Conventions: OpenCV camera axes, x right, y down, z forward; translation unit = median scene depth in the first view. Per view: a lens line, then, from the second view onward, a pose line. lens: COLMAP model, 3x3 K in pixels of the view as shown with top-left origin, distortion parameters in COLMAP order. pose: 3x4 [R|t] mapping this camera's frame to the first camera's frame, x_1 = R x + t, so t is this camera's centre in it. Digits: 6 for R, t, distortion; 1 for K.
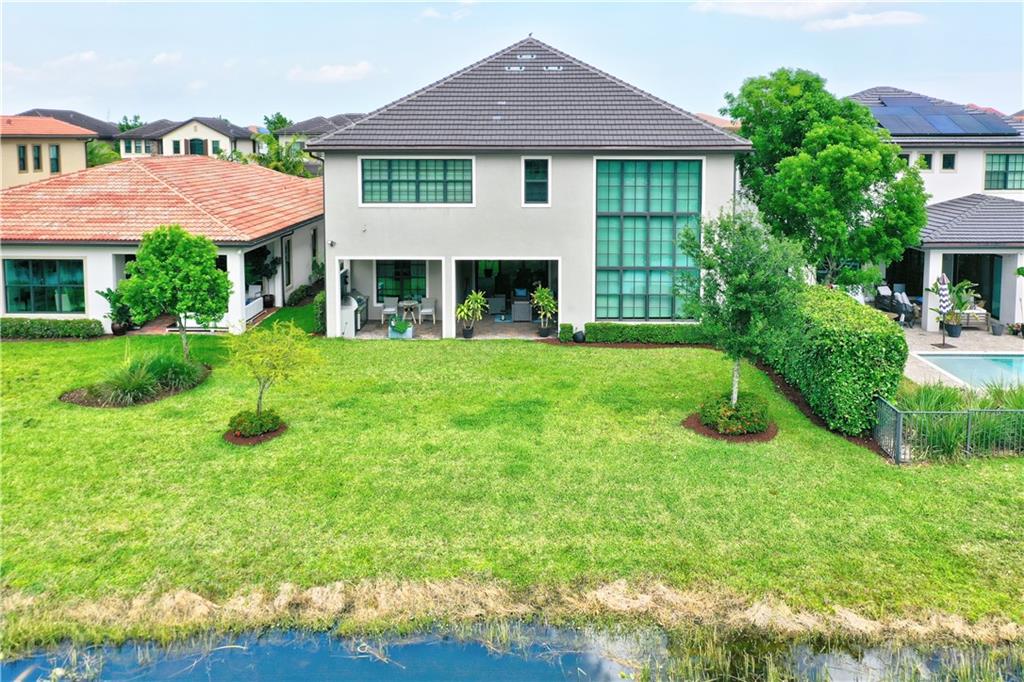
lens RADIAL K [[856.2, 0, 522.3], [0, 856.2, 207.1], [0, 0, 1]] dist [0.018415, -0.004912]
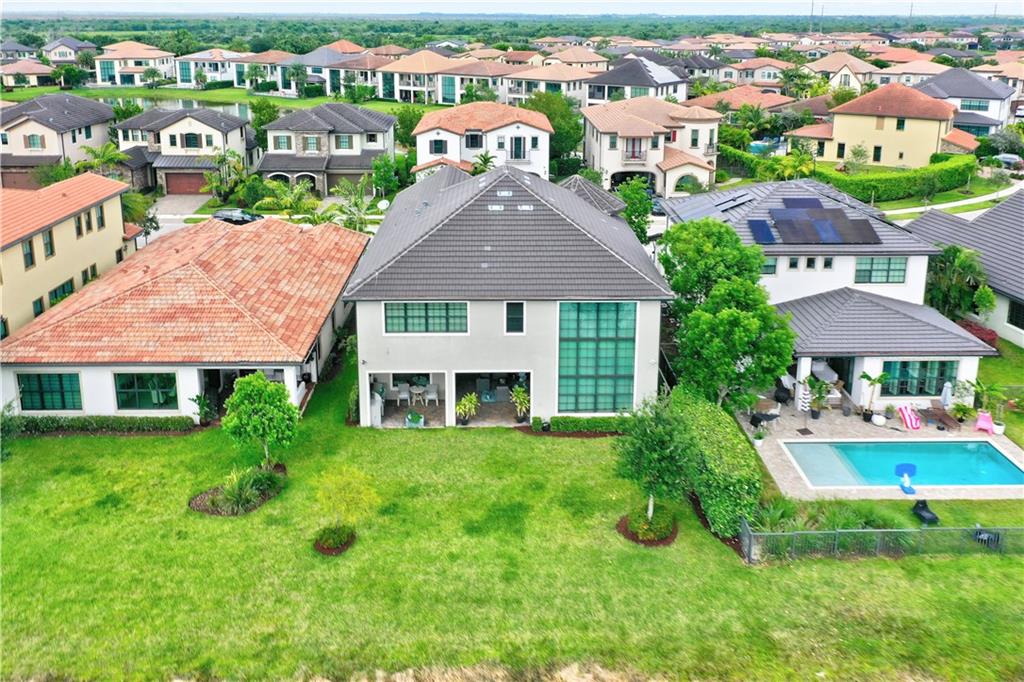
lens RADIAL K [[857.1, 0, 510.7], [0, 857.1, 201.5], [0, 0, 1]] dist [0.009665, 0.006071]
pose [[0.999313, -0.007247, 0.036339, -0.043524], [0.002502, 0.991645, 0.128976, -0.440270], [-0.036970, -0.128797, 0.990982, -0.362025]]
